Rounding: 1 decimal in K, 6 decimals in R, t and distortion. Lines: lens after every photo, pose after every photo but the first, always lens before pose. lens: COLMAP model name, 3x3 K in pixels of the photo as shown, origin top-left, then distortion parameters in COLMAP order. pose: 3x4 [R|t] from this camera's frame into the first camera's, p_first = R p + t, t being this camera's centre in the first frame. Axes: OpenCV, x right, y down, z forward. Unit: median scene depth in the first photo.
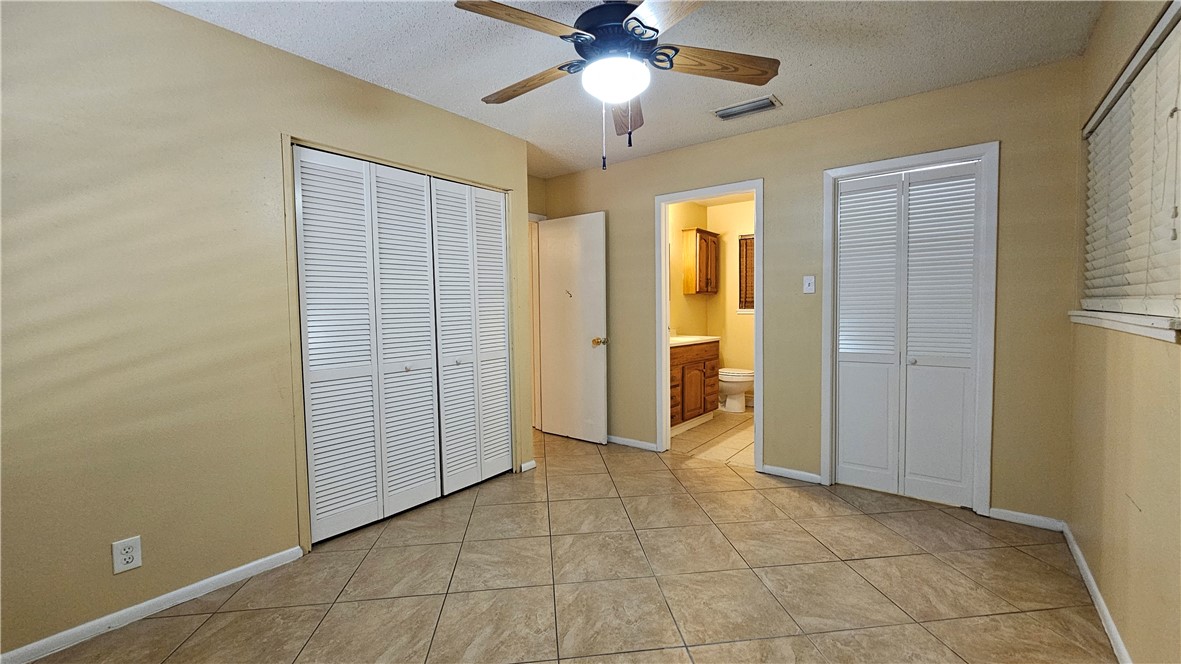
lens RADIAL K [[489.2, 0, 591.0], [0, 489.2, 335.0], [0, 0, 1]] dist [-0.002362, 0.000894]
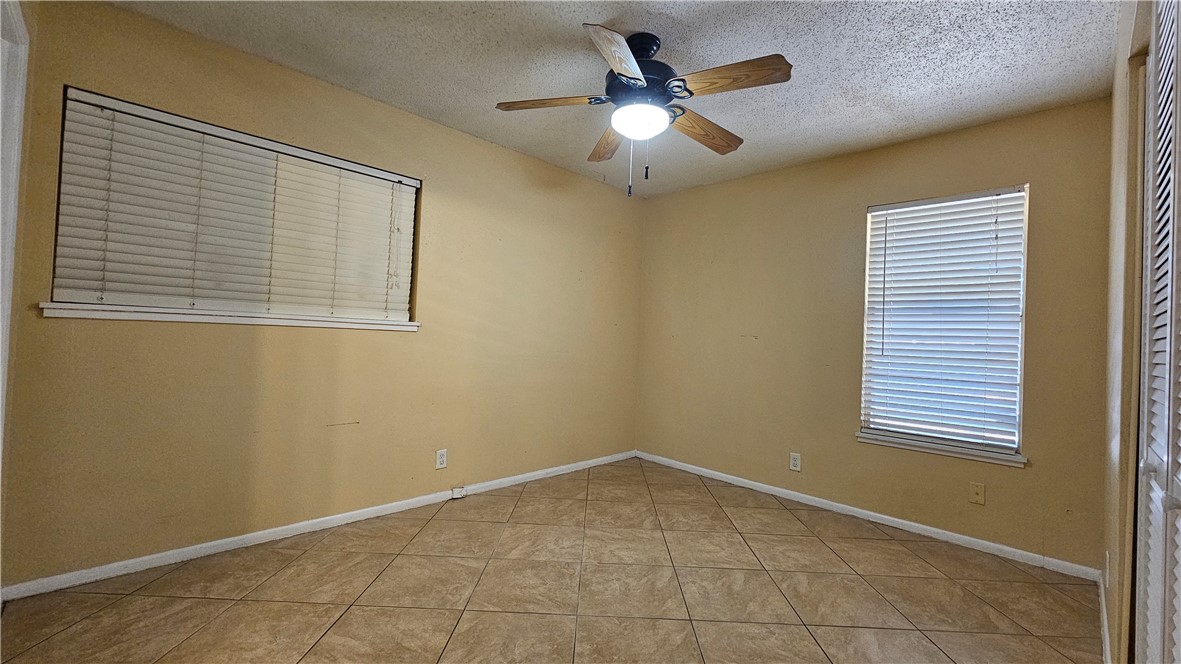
lens RADIAL K [[489.2, 0, 599.6], [0, 489.2, 327.9], [0, 0, 1]] dist [-0.002362, 0.000894]
pose [[-0.993085, -0.024017, 0.114917, 0.000421], [-0.020127, 0.999189, 0.034887, -0.062005], [-0.115661, 0.032332, -0.992762, 1.925089]]
